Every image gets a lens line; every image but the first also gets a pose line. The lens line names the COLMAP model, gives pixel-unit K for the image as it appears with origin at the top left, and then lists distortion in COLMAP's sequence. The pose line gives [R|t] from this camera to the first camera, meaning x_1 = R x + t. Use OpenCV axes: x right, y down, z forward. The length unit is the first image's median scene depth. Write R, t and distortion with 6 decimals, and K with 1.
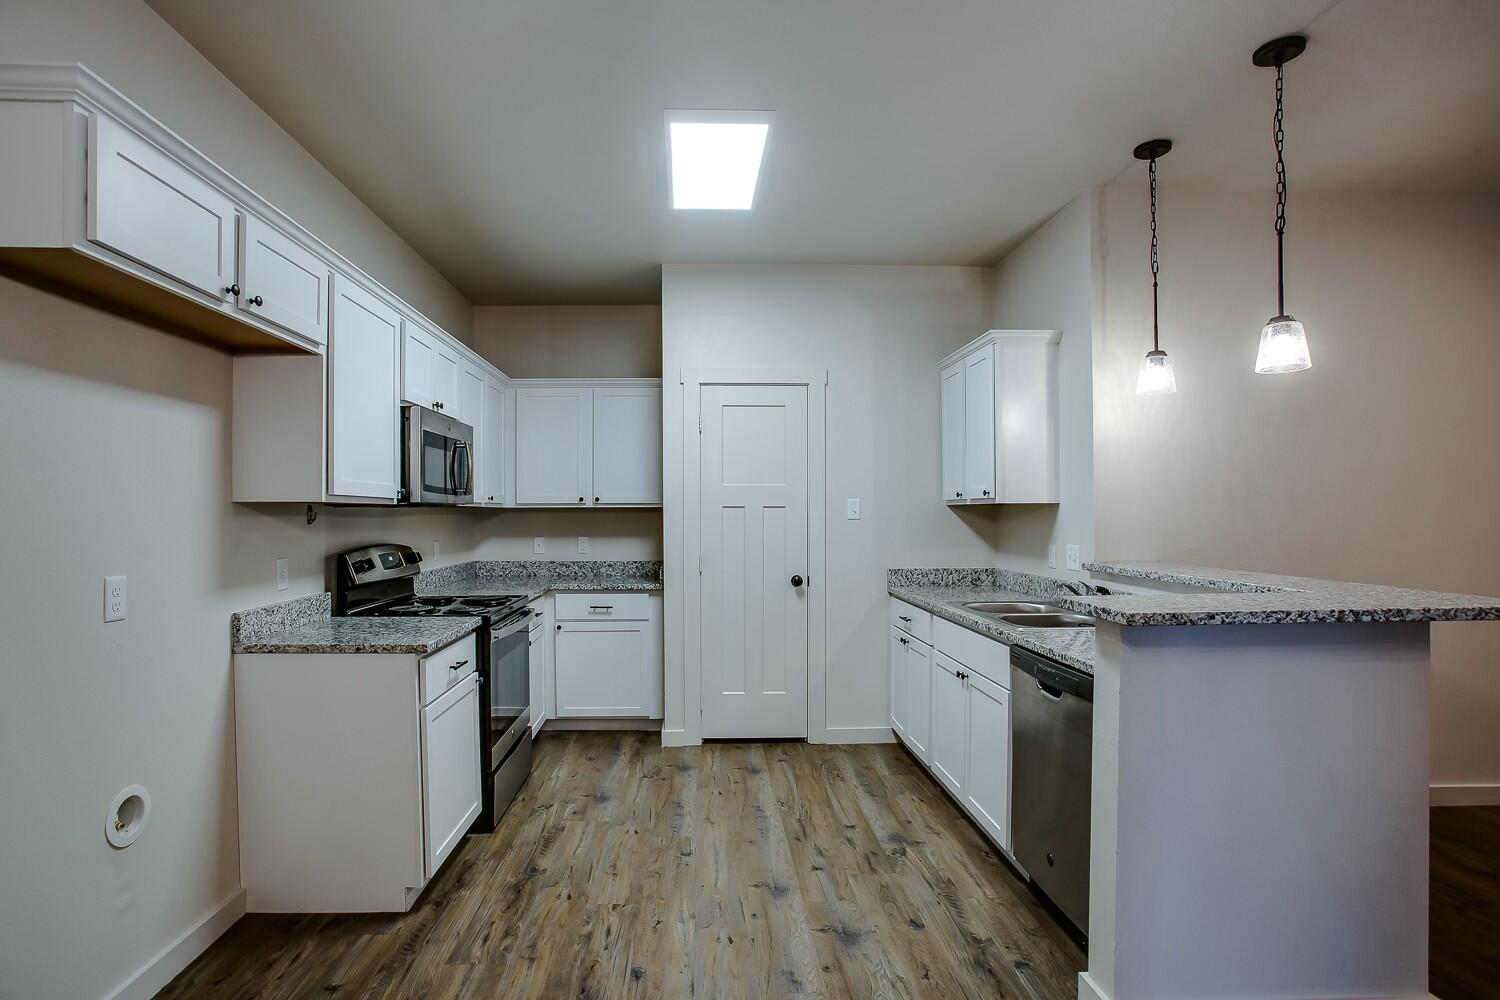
lens RADIAL K [[780.7, 0, 748.7], [0, 780.7, 516.6], [0, 0, 1]] dist [-0.022565, 0.001015]
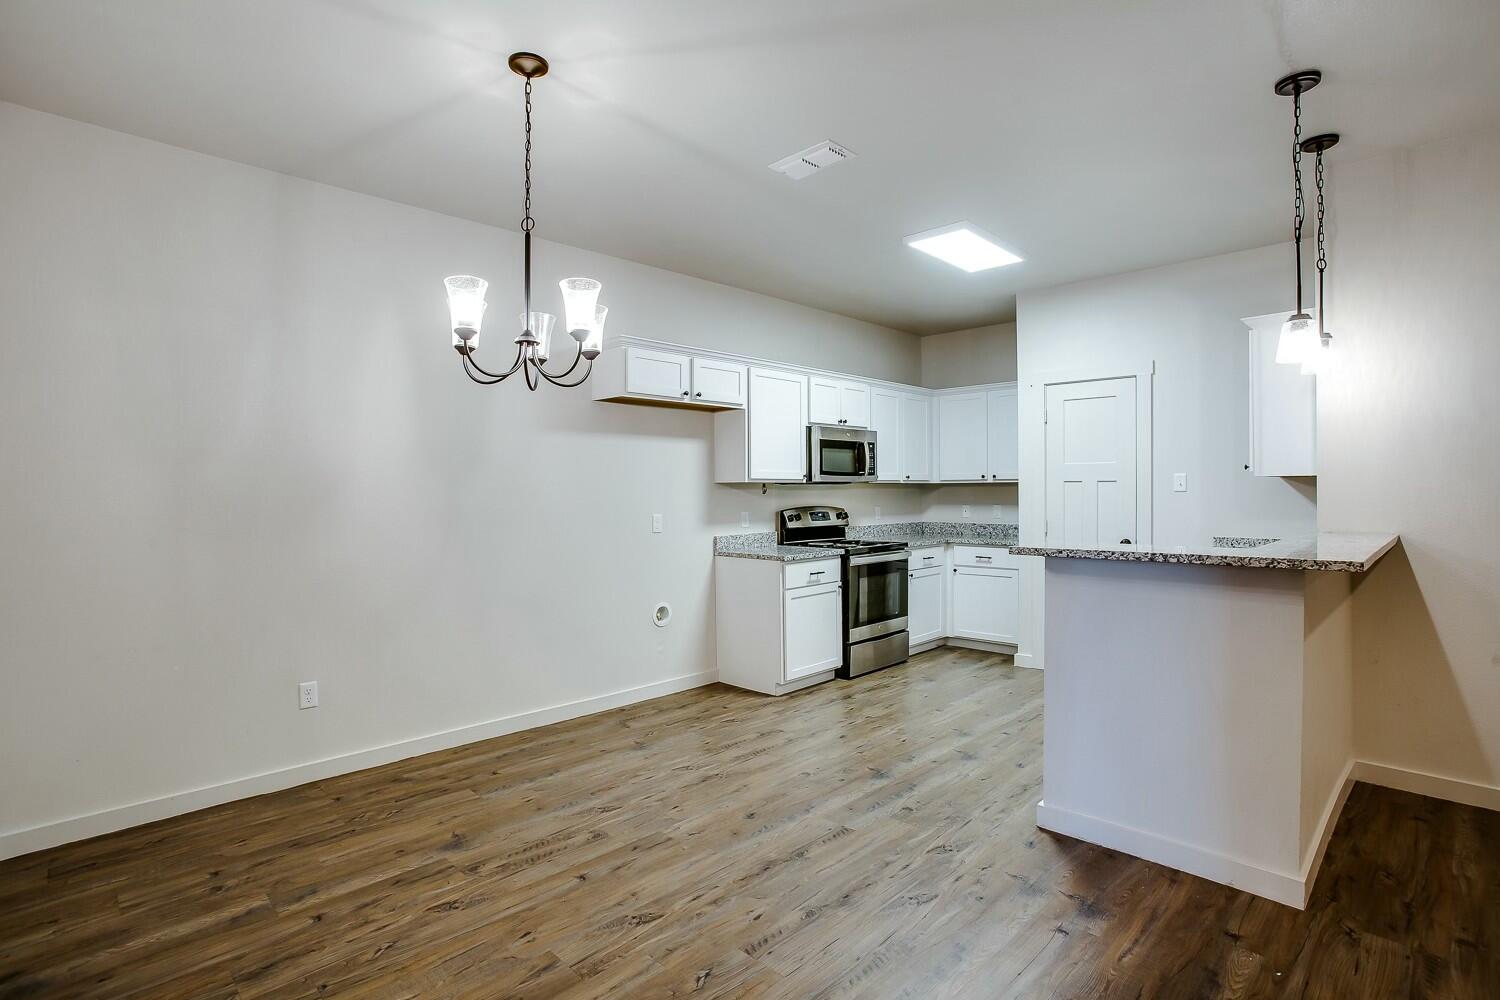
lens RADIAL K [[781.0, 0, 750.0], [0, 781.0, 500.0], [0, 0, 1]] dist [-0.000071, 0.000432]
pose [[0.689557, 0.006593, -0.724202, 0.760562], [0.002257, 0.999934, 0.011252, 0.002720], [0.724228, -0.009393, 0.689496, -0.318584]]
